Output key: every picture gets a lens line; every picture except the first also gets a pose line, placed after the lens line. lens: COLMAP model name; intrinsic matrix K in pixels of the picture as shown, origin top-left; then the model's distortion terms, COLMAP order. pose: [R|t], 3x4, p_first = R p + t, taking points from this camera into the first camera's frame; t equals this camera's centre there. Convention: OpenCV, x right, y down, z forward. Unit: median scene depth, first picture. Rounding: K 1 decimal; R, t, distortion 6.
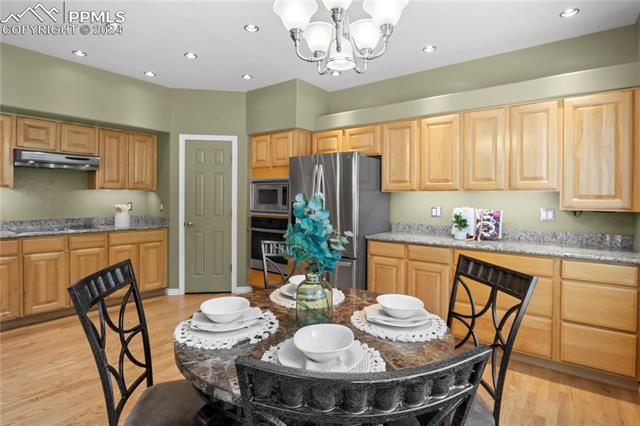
lens RADIAL K [[325.4, 0, 323.0], [0, 325.4, 200.5], [0, 0, 1]] dist [0.004563, 0.001463]
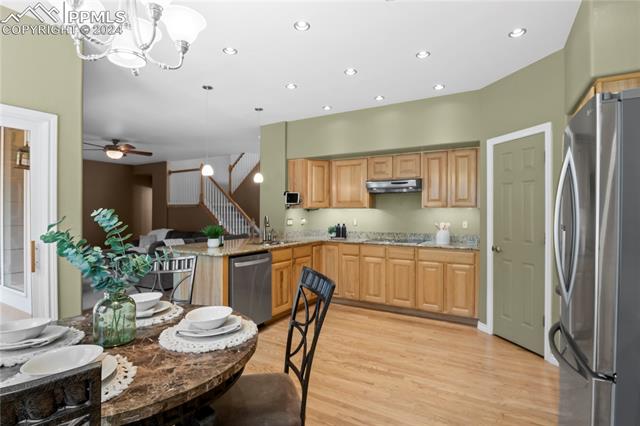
lens RADIAL K [[325.4, 0, 319.9], [0, 325.4, 212.8], [0, 0, 1]] dist [0.004563, 0.001463]
pose [[0.141708, -0.009076, -0.989867, 0.347914], [-0.011146, 0.999880, -0.010764, -0.003105], [0.989846, 0.012558, 0.141589, 0.492006]]
